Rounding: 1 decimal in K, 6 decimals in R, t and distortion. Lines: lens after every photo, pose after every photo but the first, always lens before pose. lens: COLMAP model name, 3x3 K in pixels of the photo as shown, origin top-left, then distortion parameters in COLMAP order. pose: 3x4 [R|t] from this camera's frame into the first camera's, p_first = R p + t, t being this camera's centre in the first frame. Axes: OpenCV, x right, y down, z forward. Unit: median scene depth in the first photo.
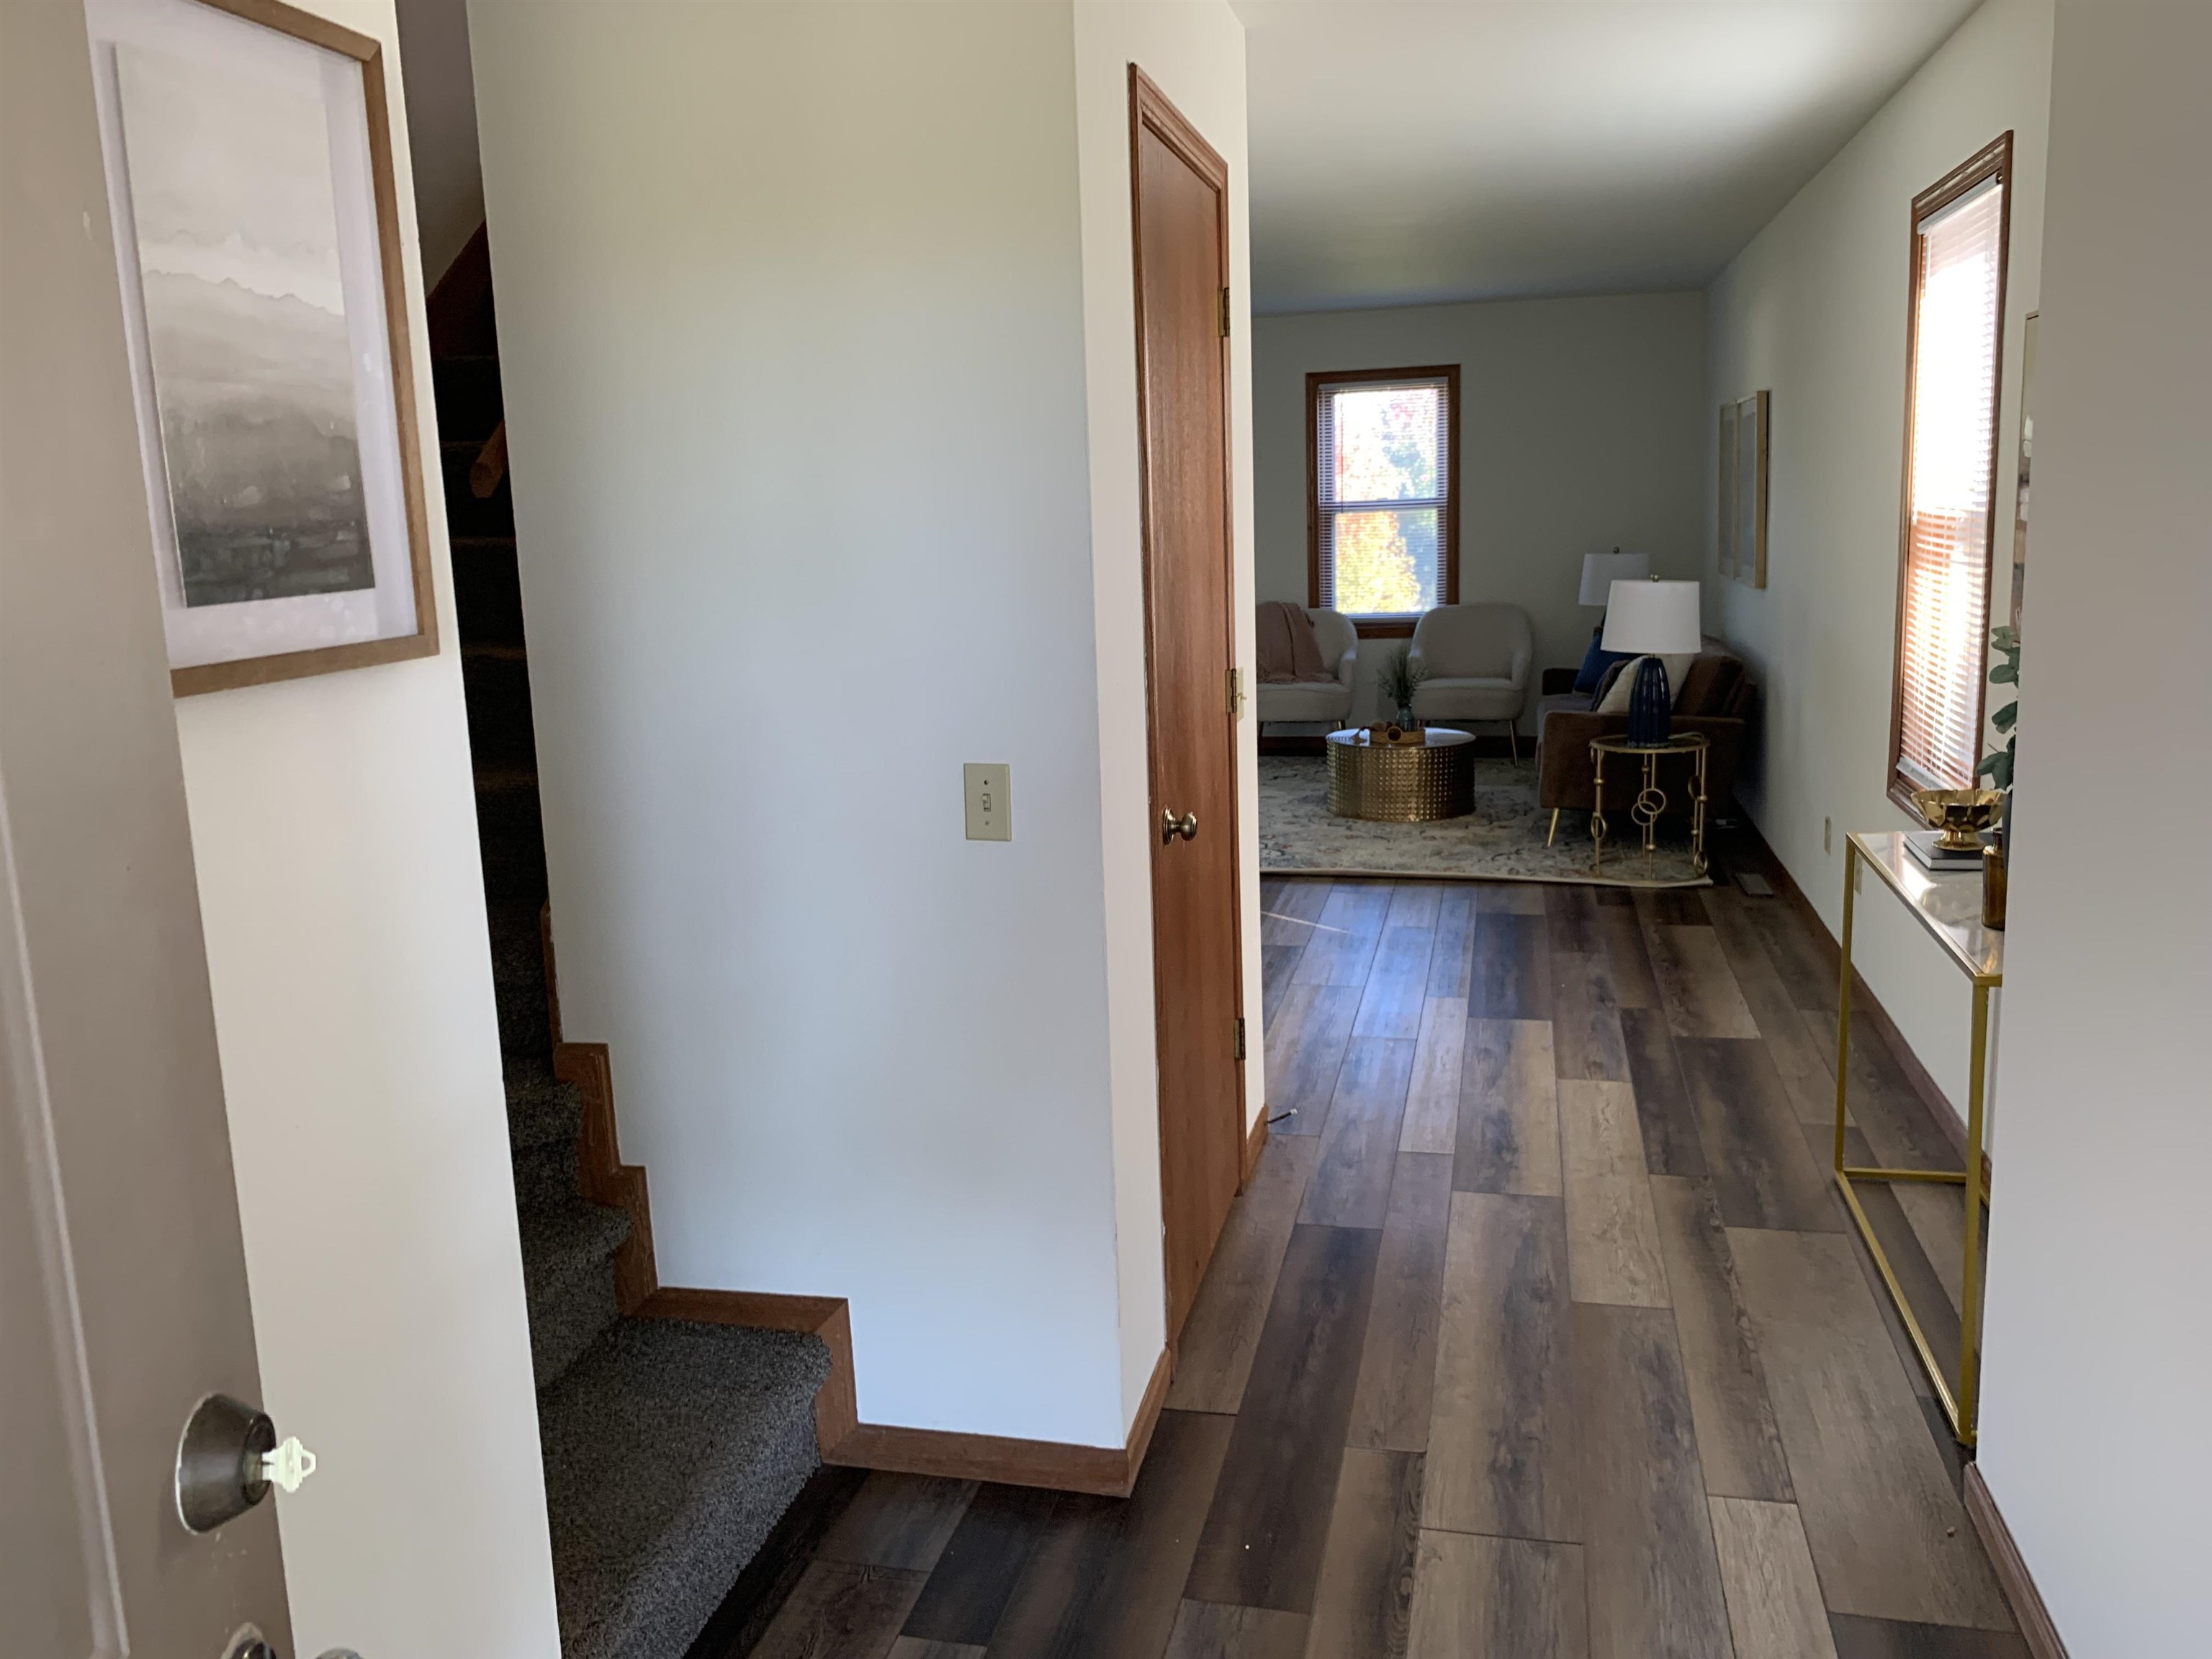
lens RADIAL K [[1695.7, 0, 1106.0], [0, 1695.7, 829.5], [0, 0, 1]] dist [0.048890, -0.003201]
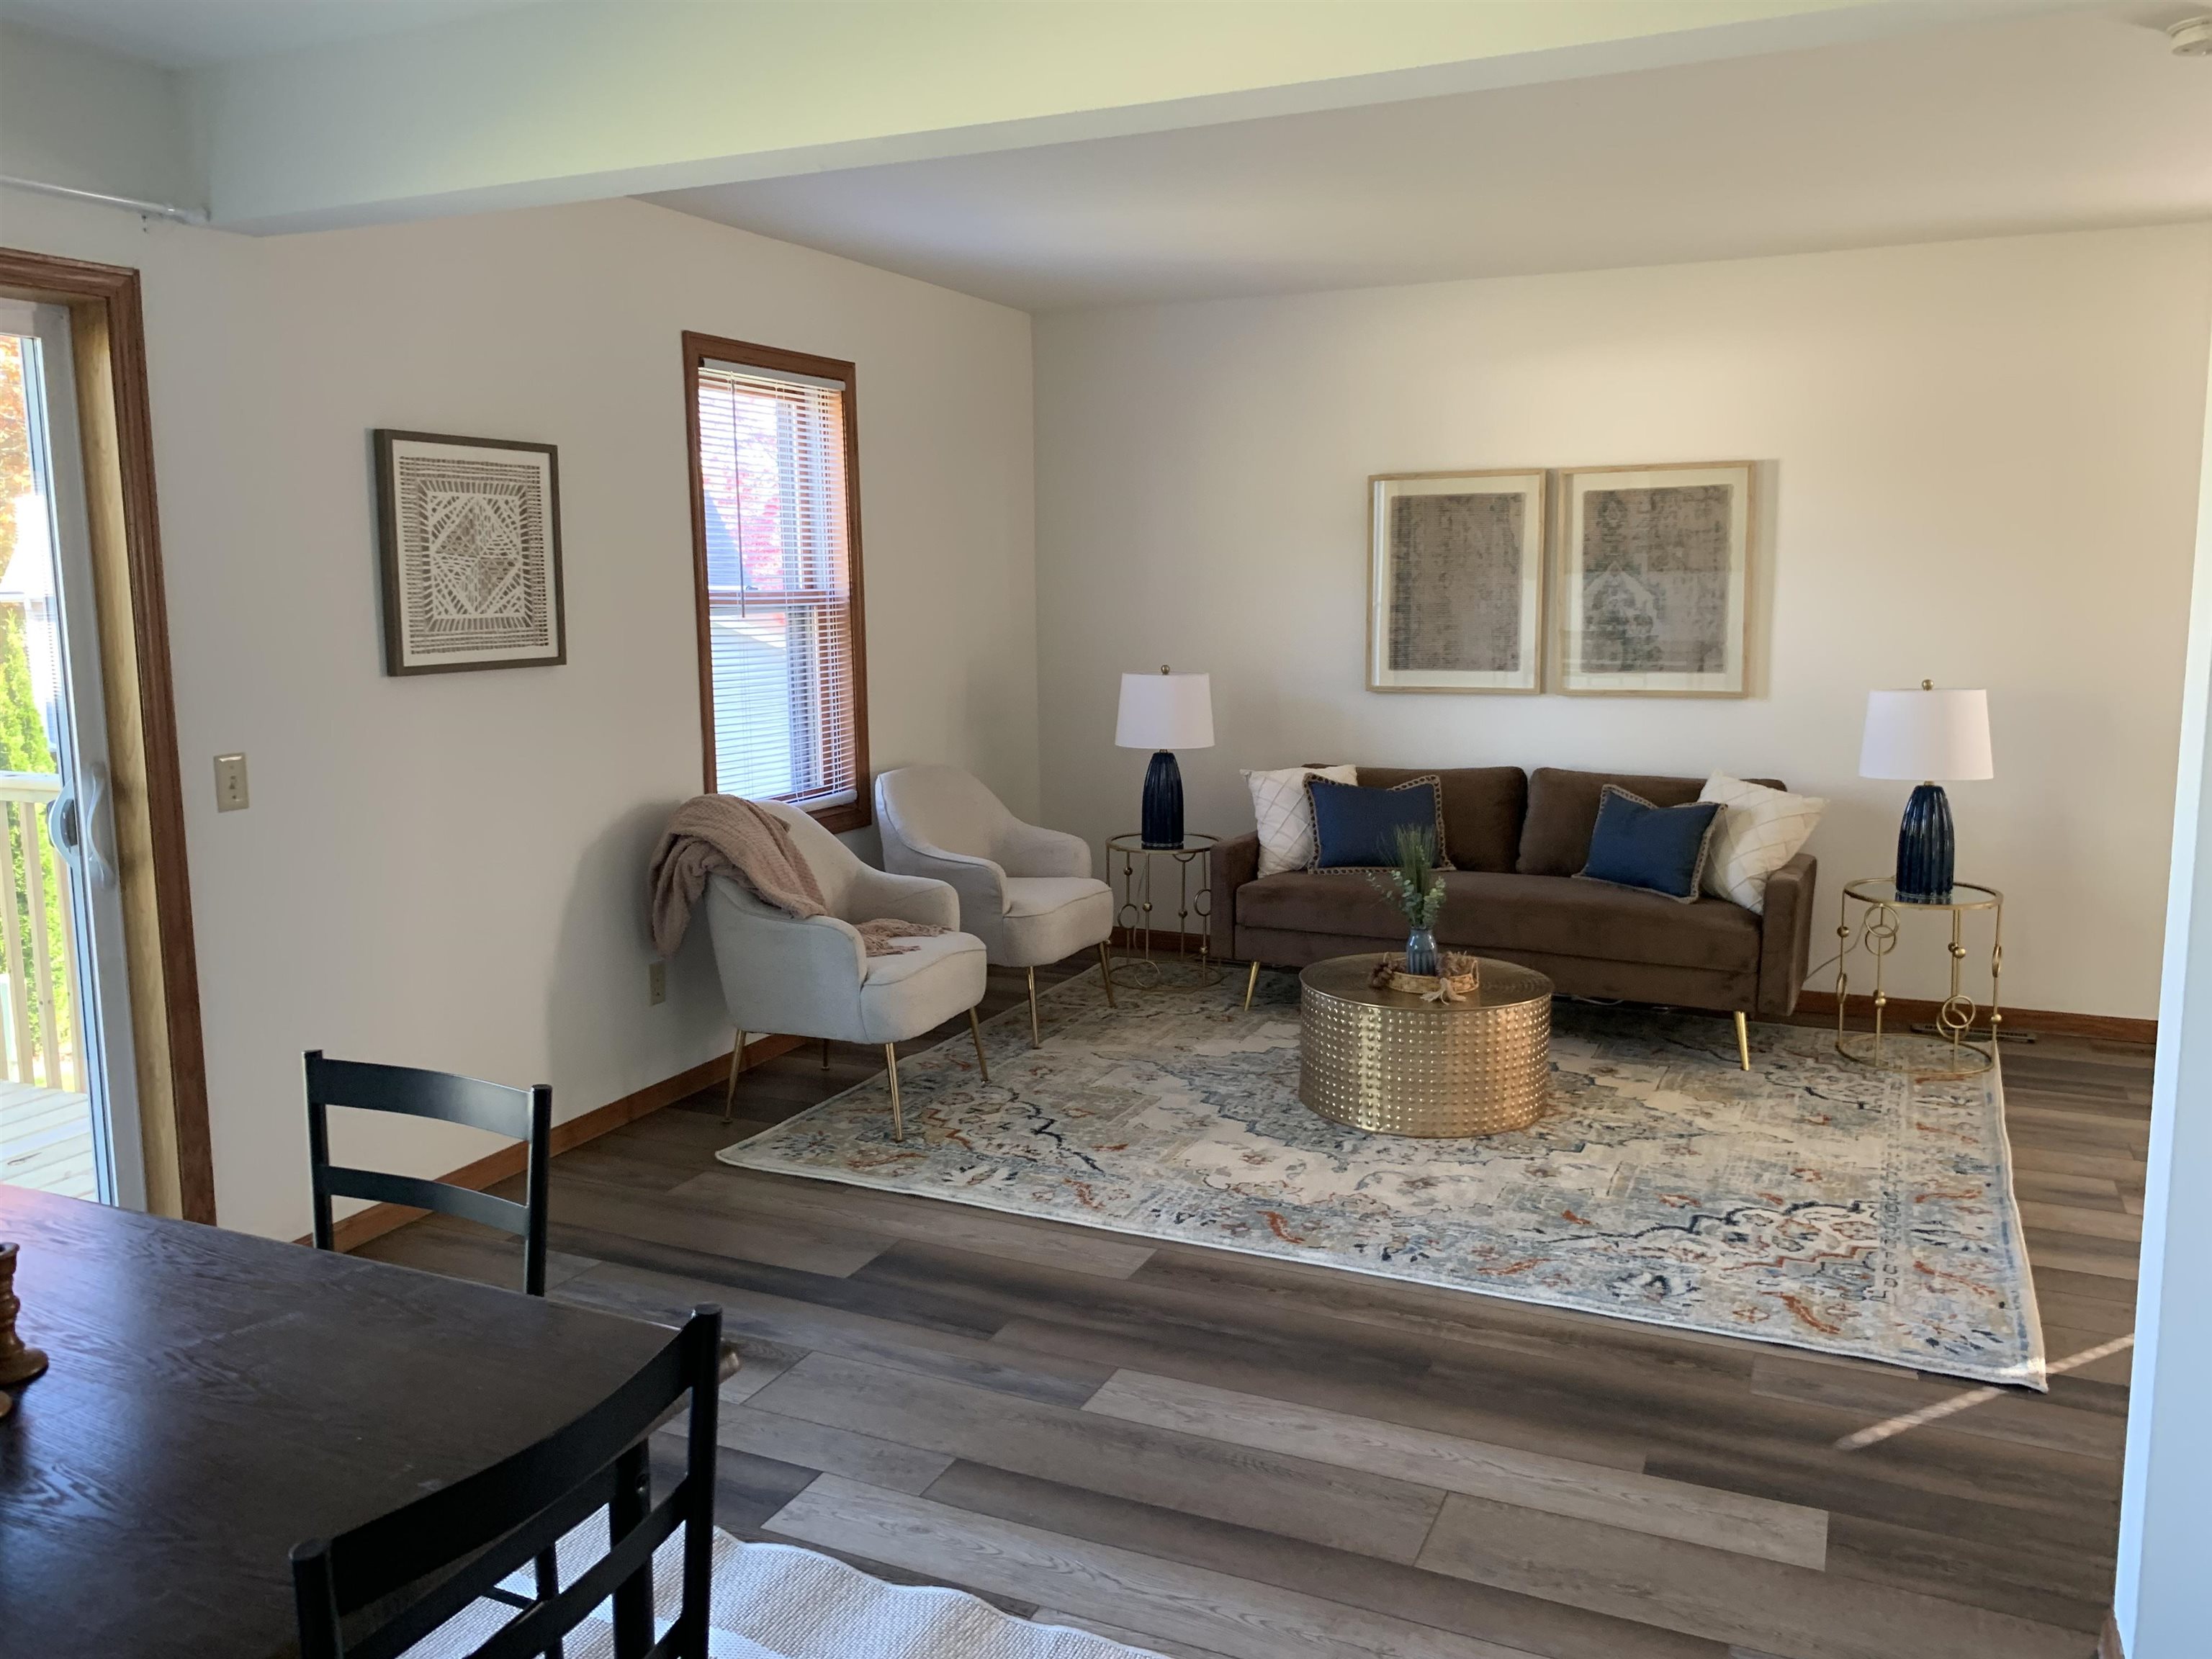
lens RADIAL K [[1652.3, 0, 1077.5], [0, 1652.3, 821.8], [0, 0, 1]] dist [-0.006891, -0.014219]
pose [[0.186935, -0.121399, 0.974842, -0.423391], [0.168413, 0.981604, 0.089947, -0.187971], [-0.967829, 0.147361, 0.203942, 1.002474]]
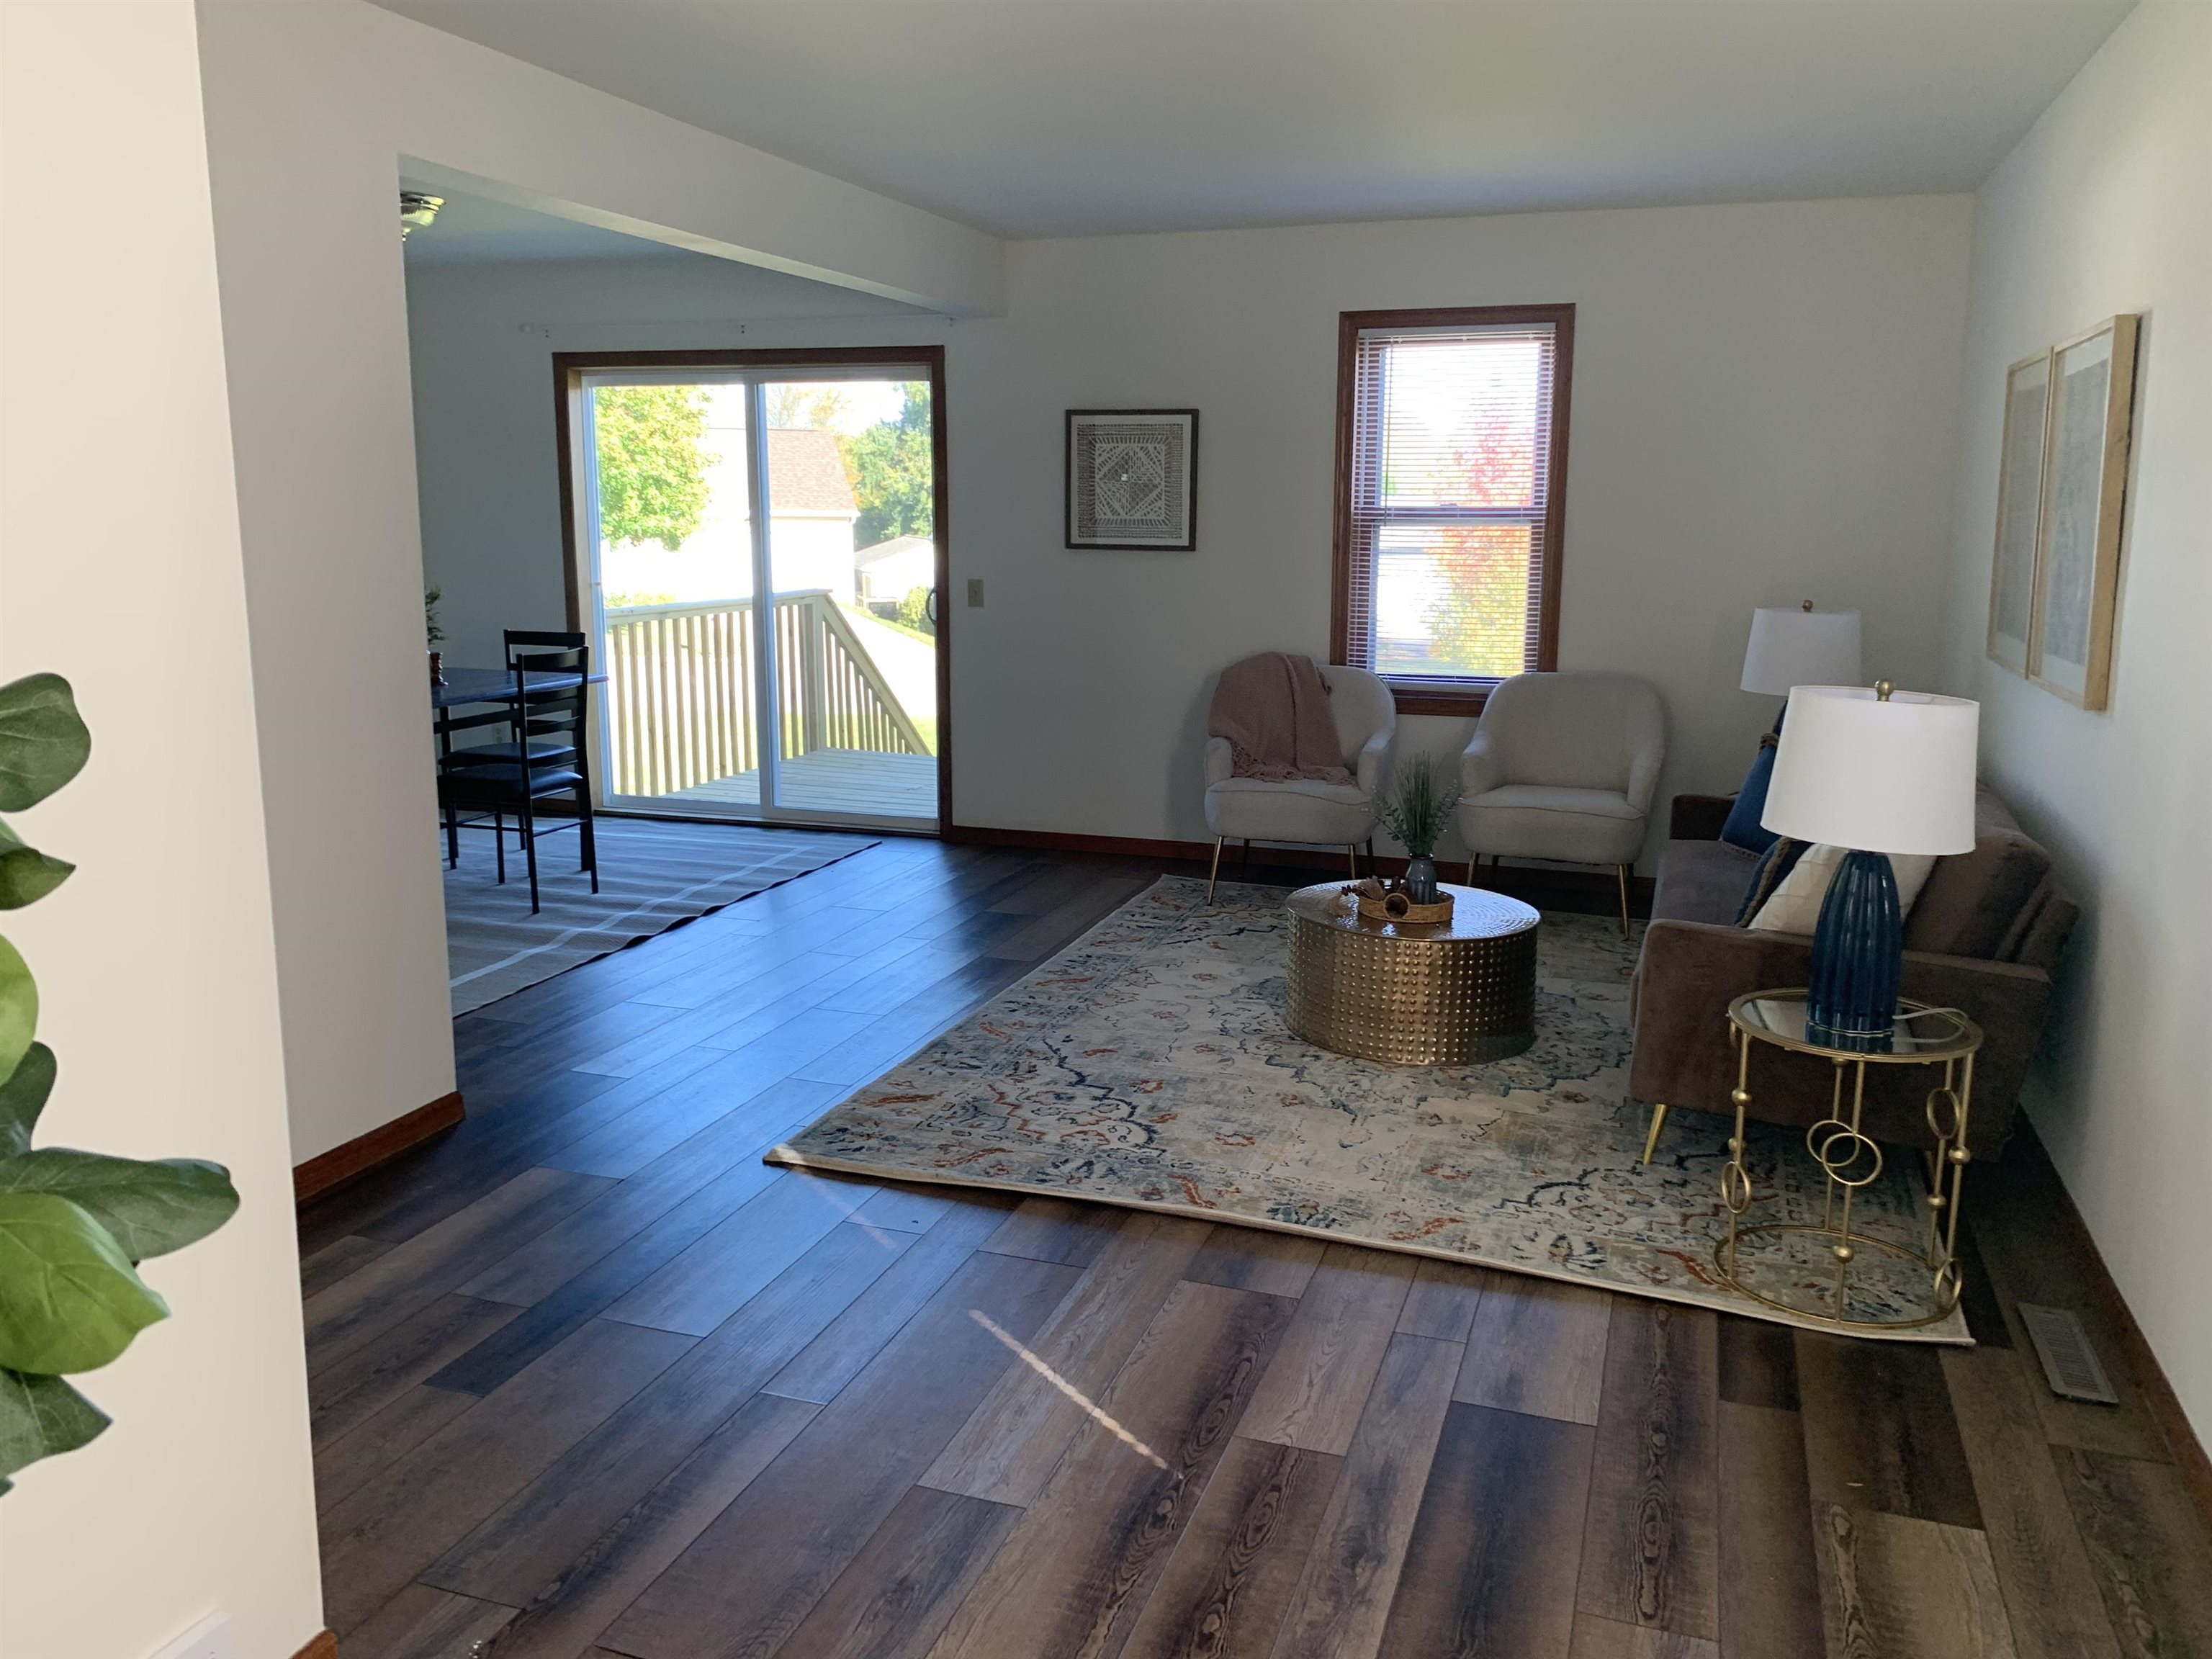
lens RADIAL K [[1671.8, 0, 1106.0], [0, 1671.8, 829.5], [0, 0, 1]] dist [0.008090, -0.015831]
pose [[0.993475, 0.057309, -0.098607, 0.124977], [-0.056704, 0.998351, 0.008931, -0.082234], [0.098956, -0.003281, 0.995086, 0.417093]]
